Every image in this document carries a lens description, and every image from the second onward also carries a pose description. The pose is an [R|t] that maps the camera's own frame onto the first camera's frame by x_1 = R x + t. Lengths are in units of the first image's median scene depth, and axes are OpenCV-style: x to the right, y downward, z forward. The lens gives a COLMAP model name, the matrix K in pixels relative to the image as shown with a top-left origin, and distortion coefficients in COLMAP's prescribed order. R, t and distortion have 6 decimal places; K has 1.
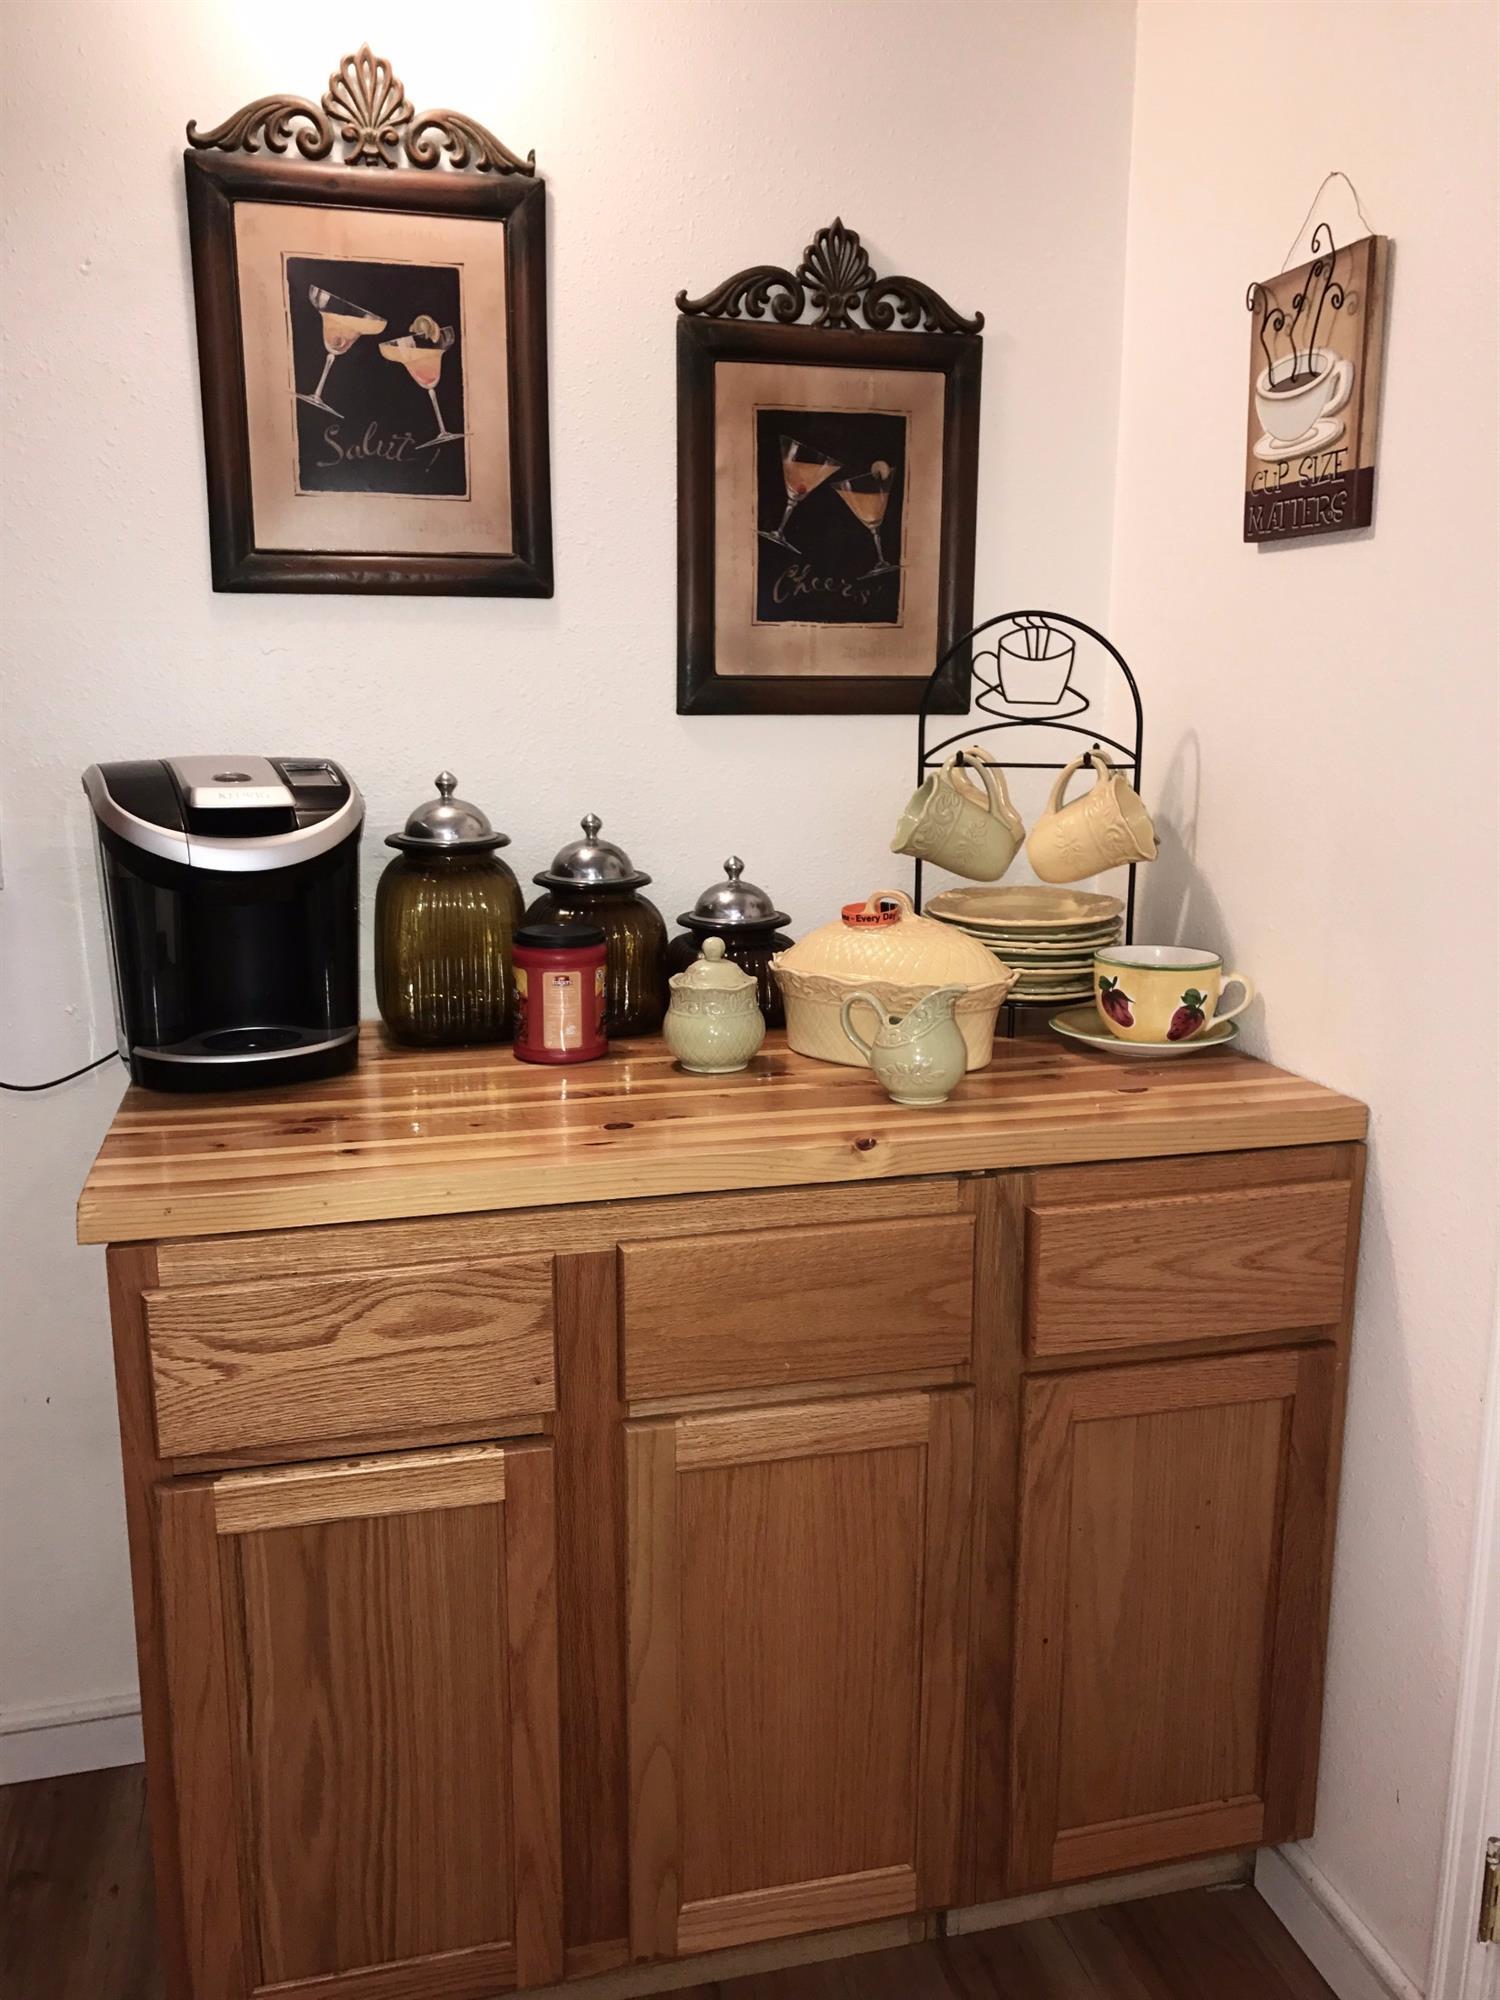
lens RADIAL K [[1677.8, 0, 777.2], [0, 1677.8, 1036.0], [0, 0, 1]] dist [0.030807, -0.002973]
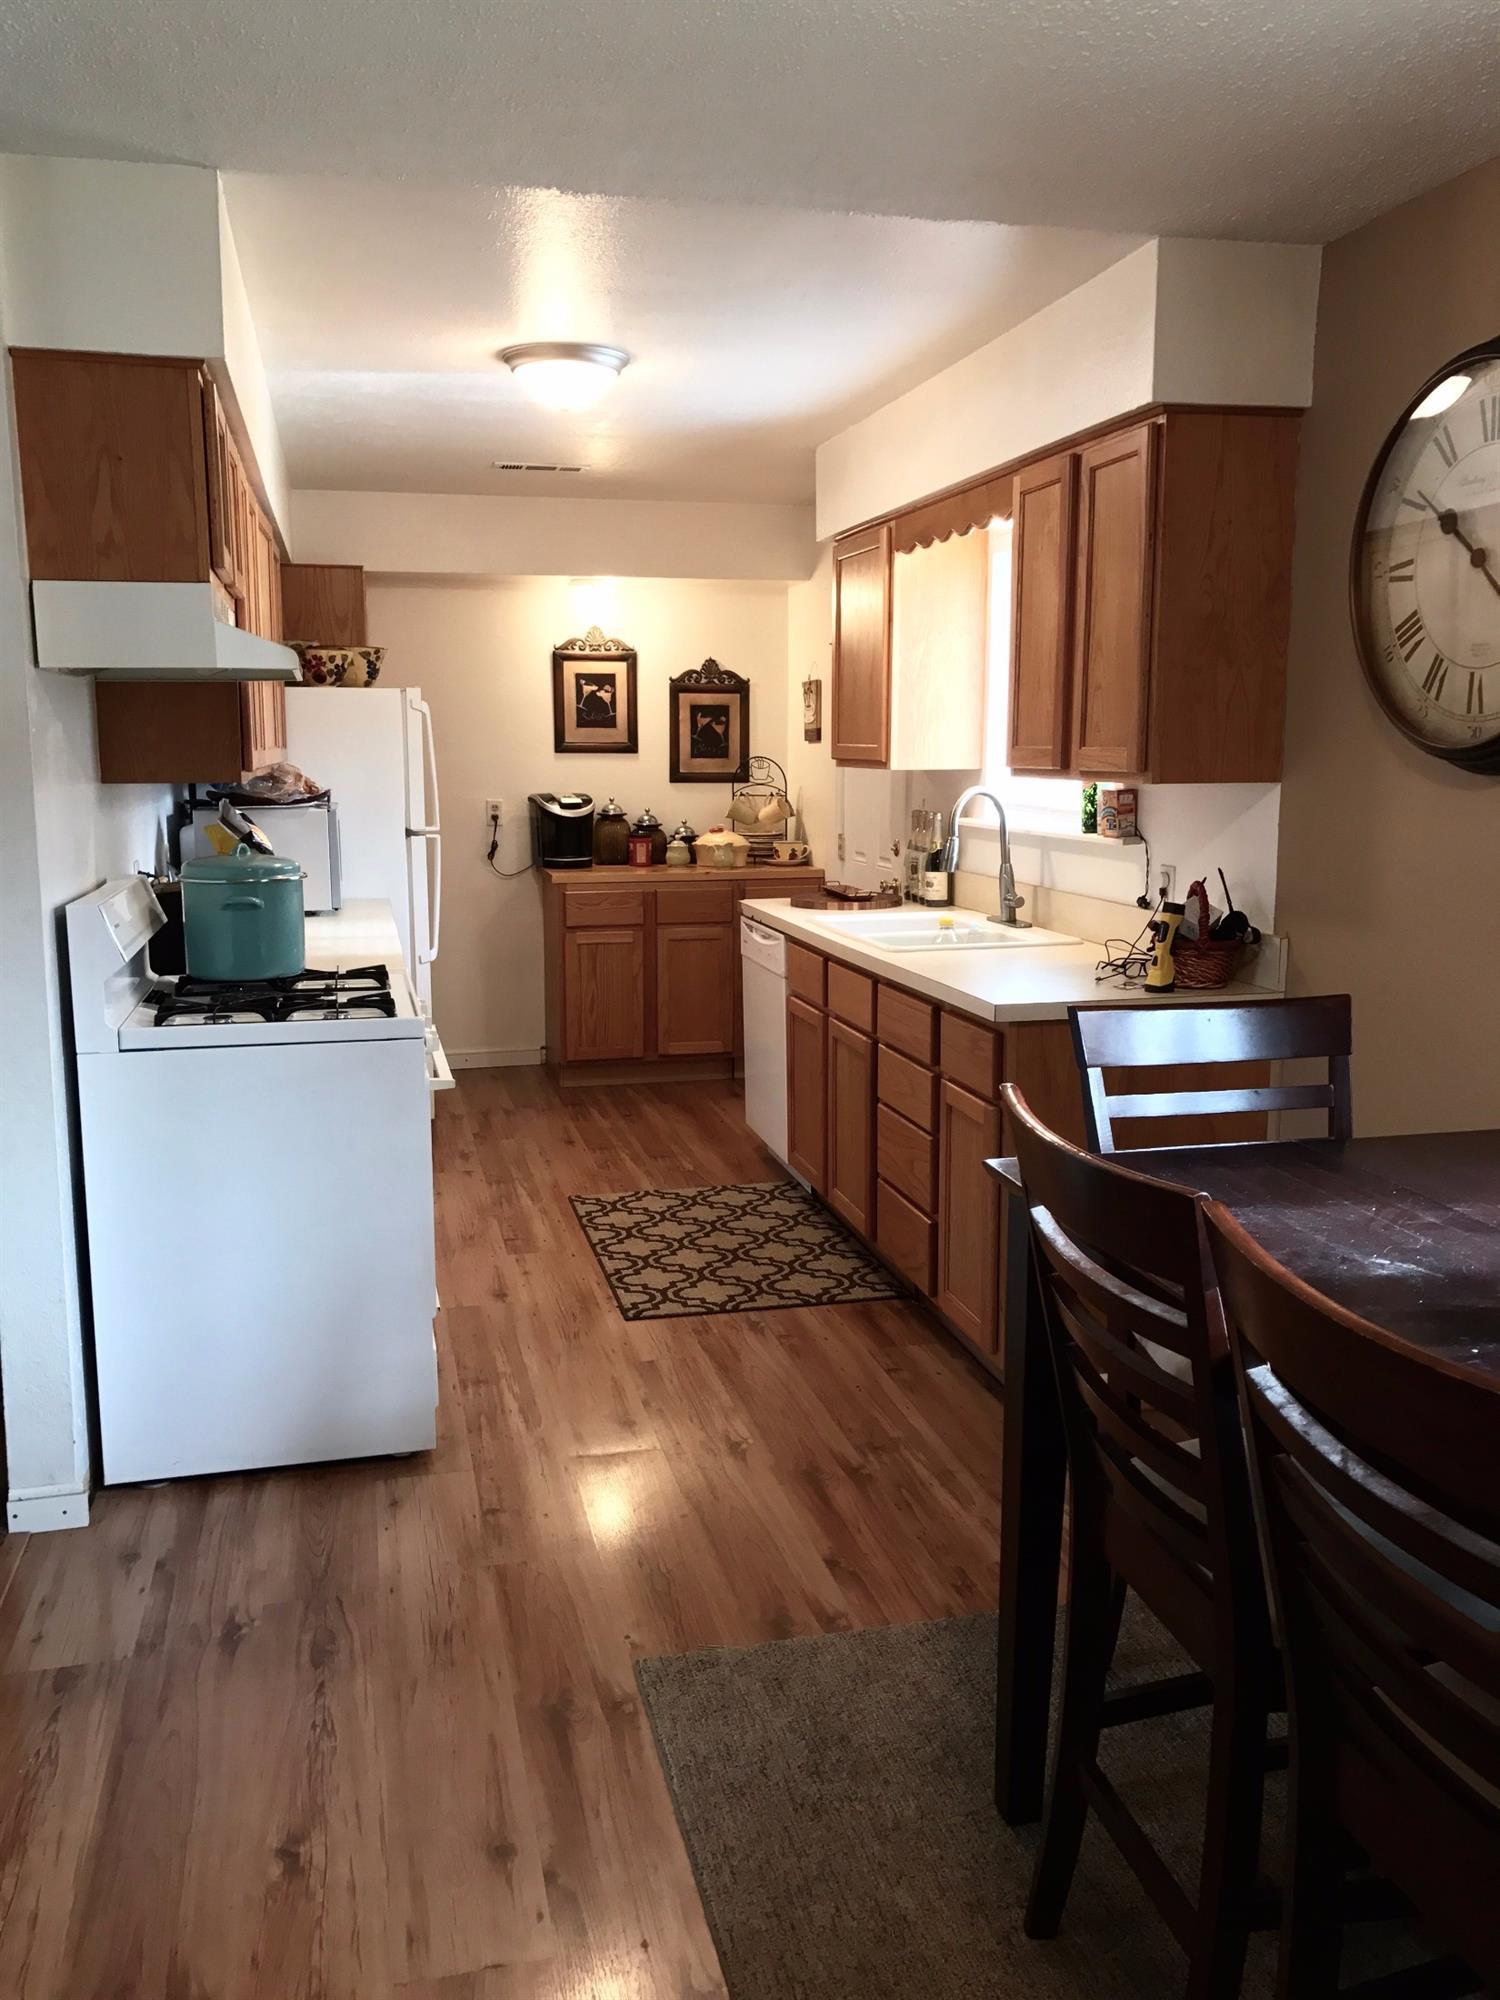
lens RADIAL K [[1612.7, 0, 750.0], [0, 1612.7, 1000.0], [0, 0, 1]] dist [0.055642, -0.122531]
pose [[0.999834, -0.001959, -0.018136, 0.200280], [0.000797, 0.997961, -0.063816, 0.567608], [0.018224, 0.063791, 0.997797, -2.780733]]
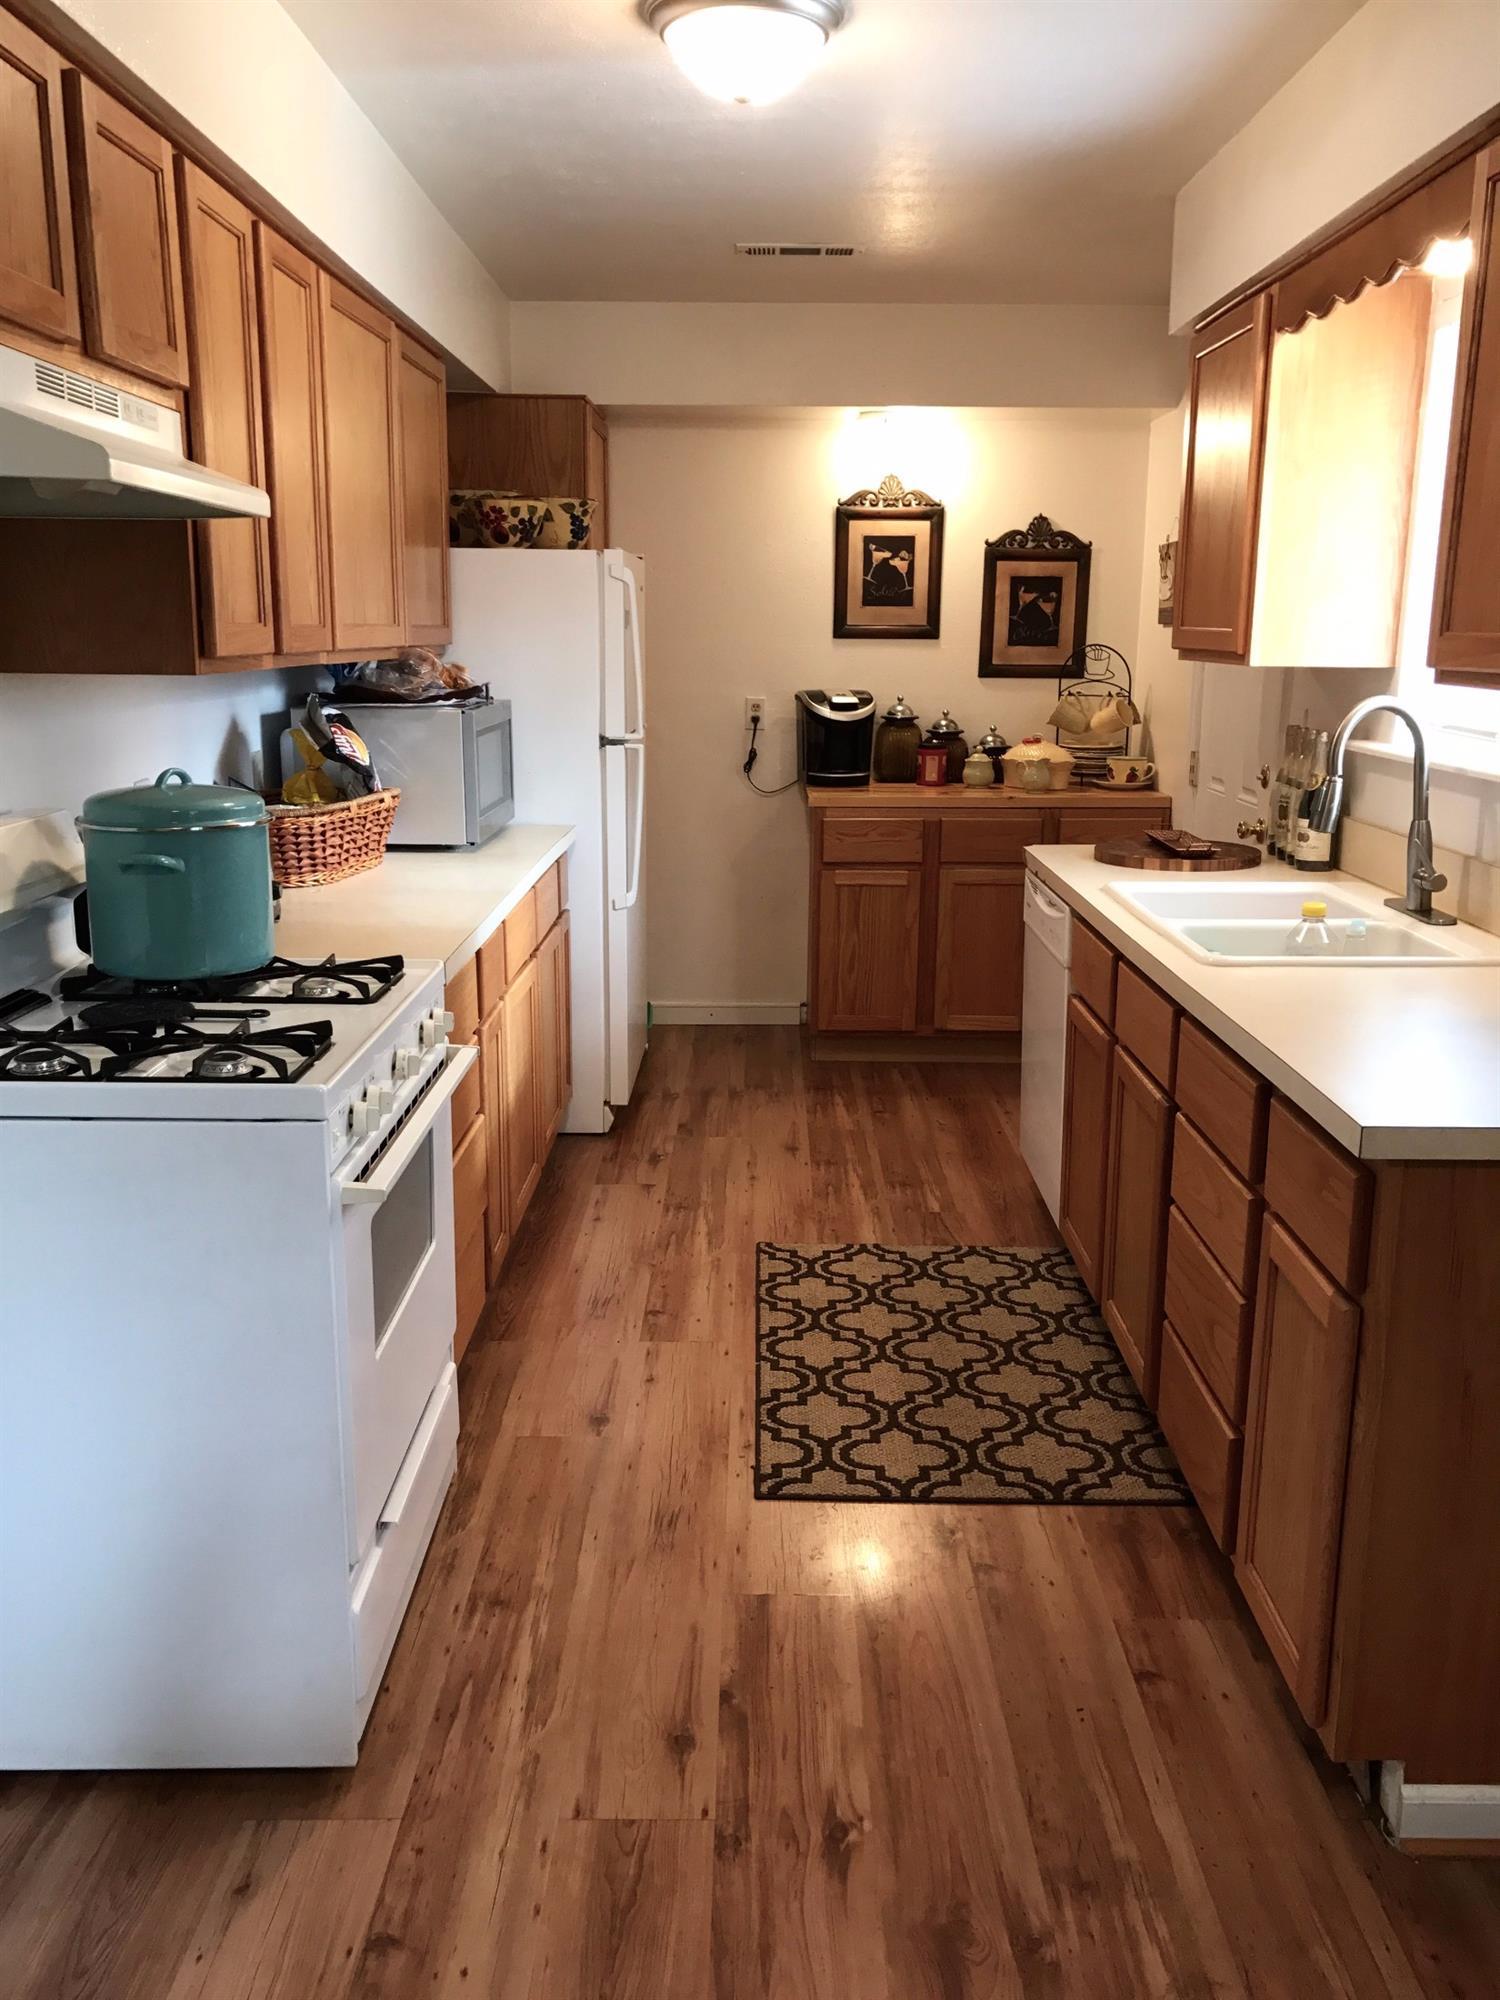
lens RADIAL K [[1612.7, 0, 750.0], [0, 1612.7, 1000.0], [0, 0, 1]] dist [0.055642, -0.122531]
pose [[0.965757, 0.061580, -0.252034, 0.327449], [-0.060886, 0.998089, 0.010559, 0.397028], [0.252203, 0.005148, 0.967661, -1.991310]]
